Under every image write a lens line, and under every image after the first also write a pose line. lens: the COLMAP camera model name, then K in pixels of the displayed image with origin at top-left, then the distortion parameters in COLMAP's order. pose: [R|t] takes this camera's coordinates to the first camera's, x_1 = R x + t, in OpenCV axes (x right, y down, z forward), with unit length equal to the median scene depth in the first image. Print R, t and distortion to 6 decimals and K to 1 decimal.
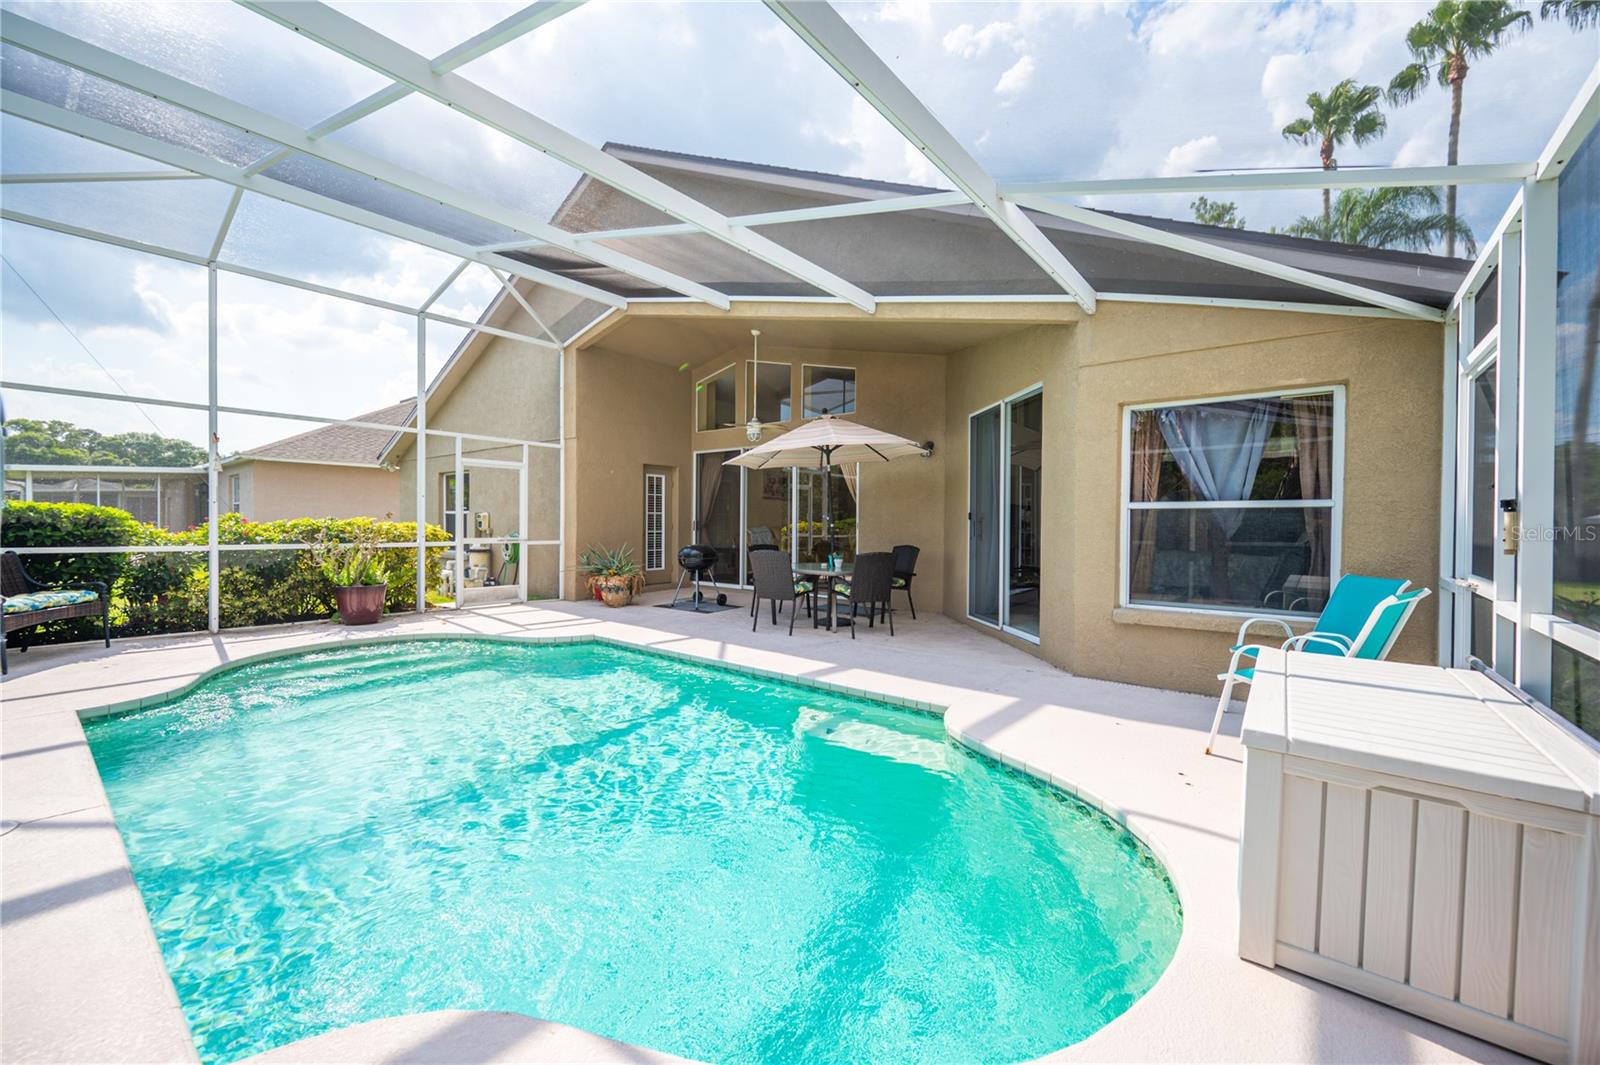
lens RADIAL K [[639.6, 0, 798.3], [0, 639.6, 532.4], [0, 0, 1]] dist [0.000752, 0.000331]
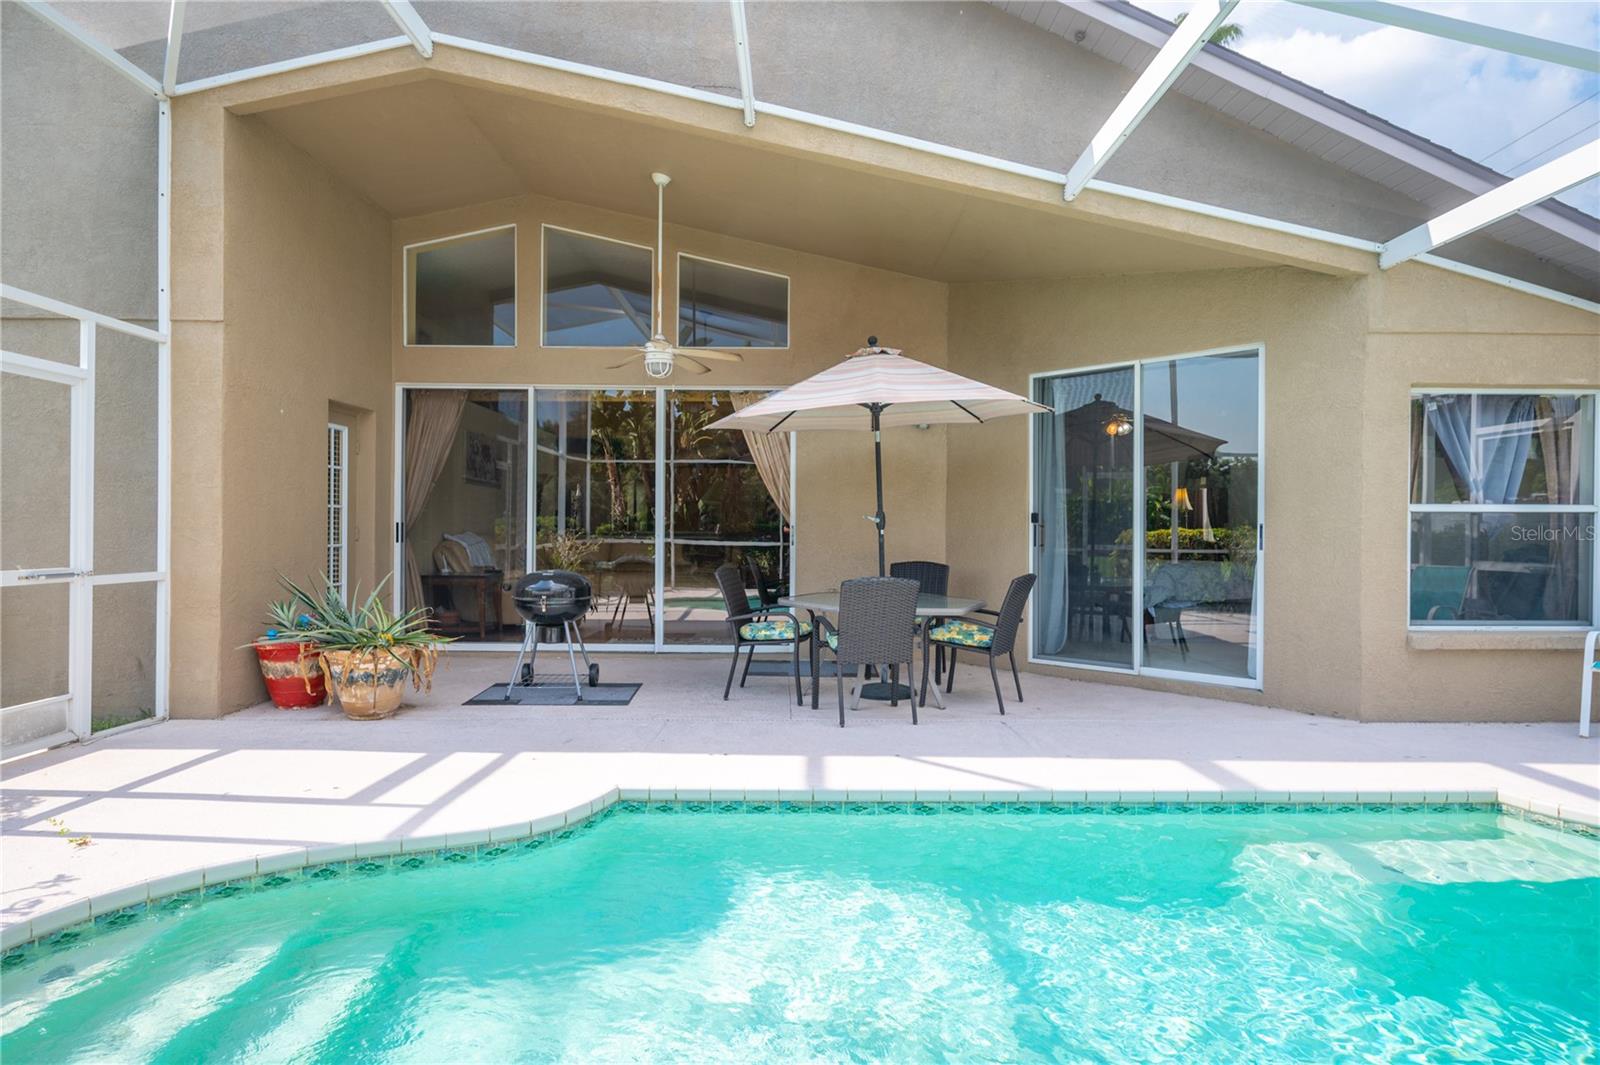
lens RADIAL K [[870.7, 0, 803.4], [0, 870.7, 533.0], [0, 0, 1]] dist [-0.000090, -0.000900]
pose [[0.769449, -0.006609, 0.638674, -0.597305], [0.008644, 0.999963, -0.000067, -0.011723], [-0.638649, 0.005573, 0.769478, 0.465231]]
